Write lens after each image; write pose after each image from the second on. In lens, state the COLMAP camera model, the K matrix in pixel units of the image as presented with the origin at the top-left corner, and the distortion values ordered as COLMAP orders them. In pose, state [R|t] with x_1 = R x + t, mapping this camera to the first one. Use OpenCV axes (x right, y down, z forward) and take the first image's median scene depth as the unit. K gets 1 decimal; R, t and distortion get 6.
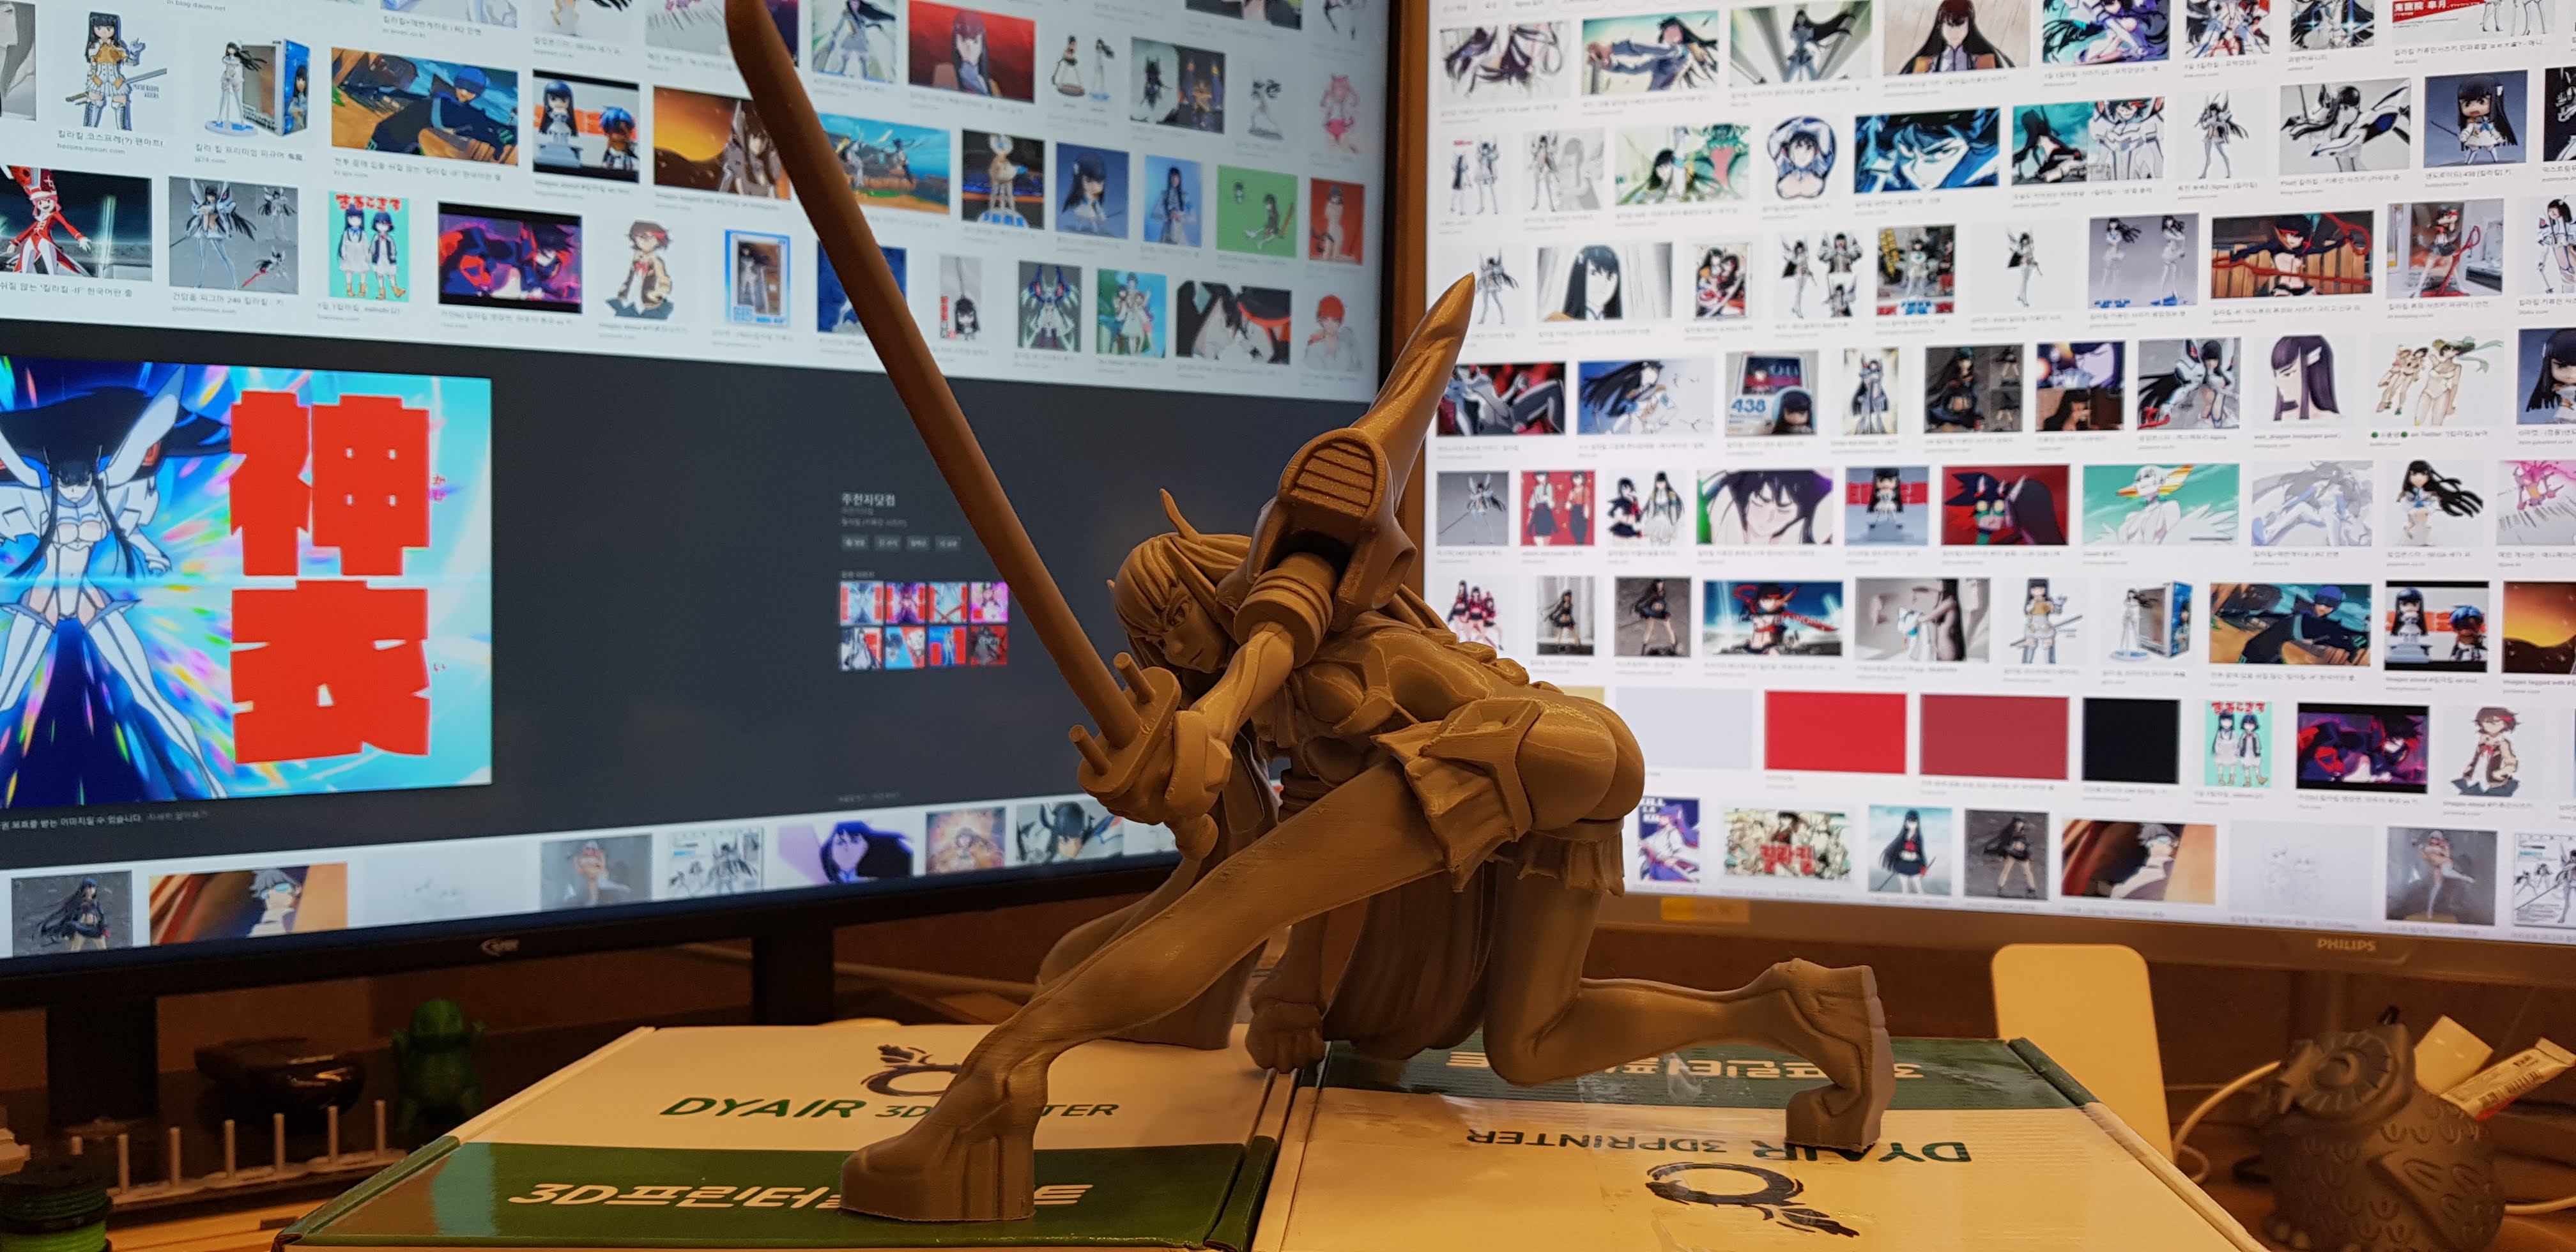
lens RADIAL K [[2119.3, 0, 1288.0], [0, 2119.3, 626.0], [0, 0, 1]] dist [0.140623, -0.303359]
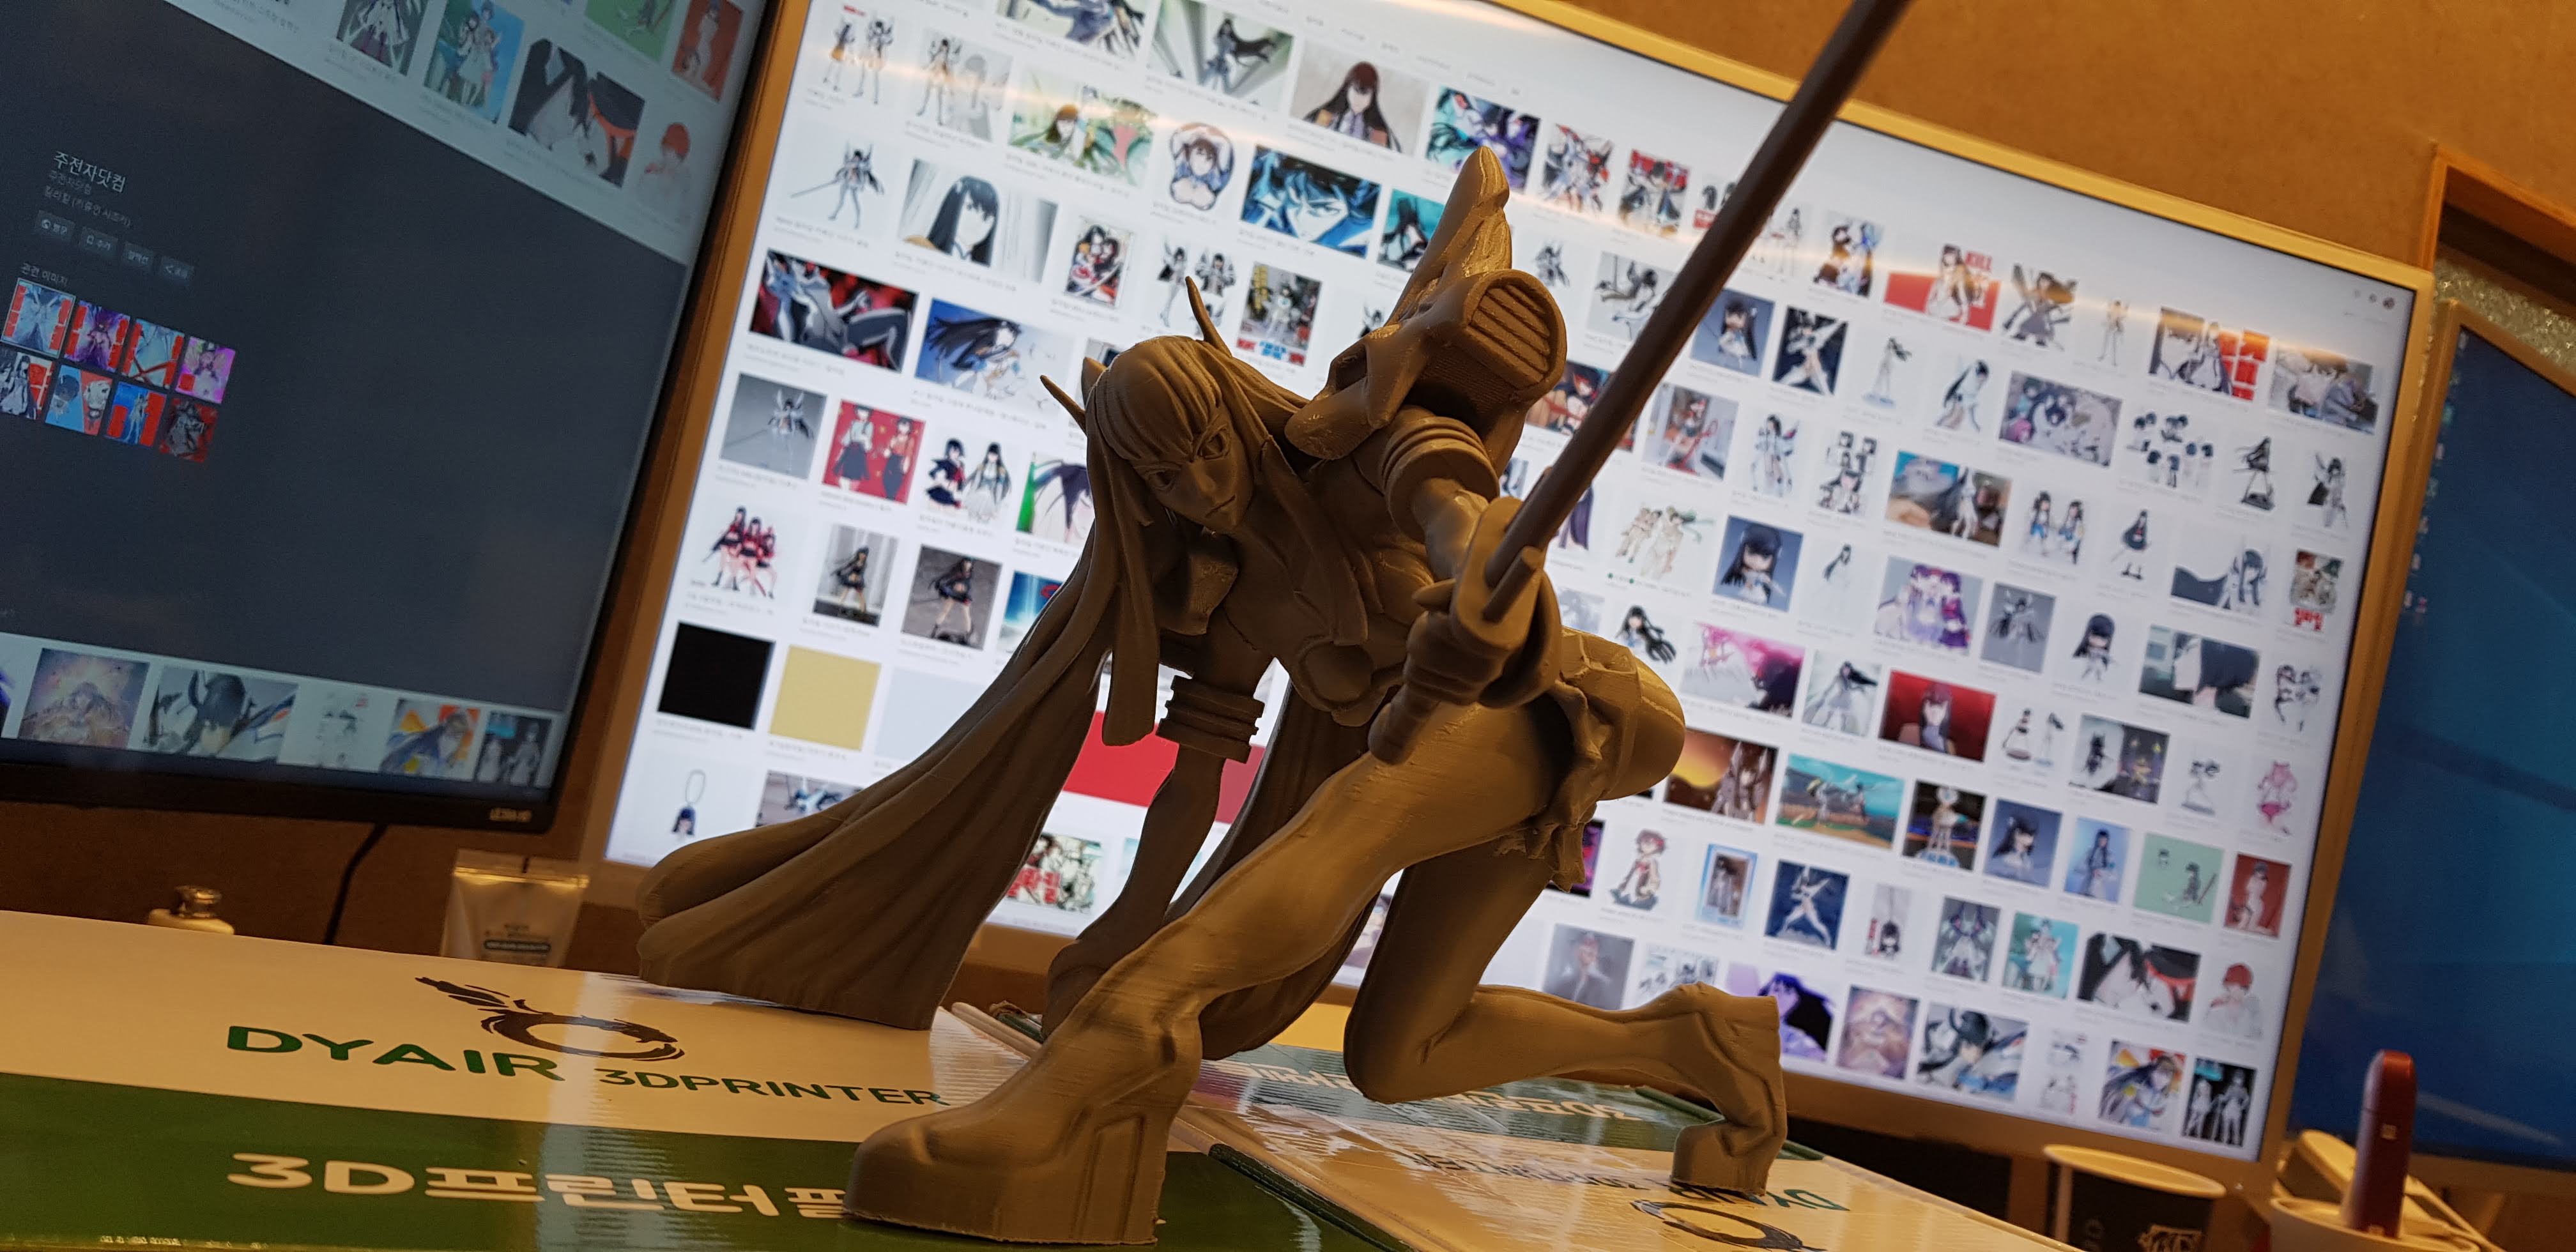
lens RADIAL K [[2097.1, 0, 1348.3], [0, 2097.1, 613.0], [0, 0, 1]] dist [0.152502, -0.312408]
pose [[0.764496, 0.210373, 0.609335, -0.253002], [-0.184975, 0.977090, -0.105263, 0.068006], [-0.617519, -0.032238, 0.785895, 0.210678]]
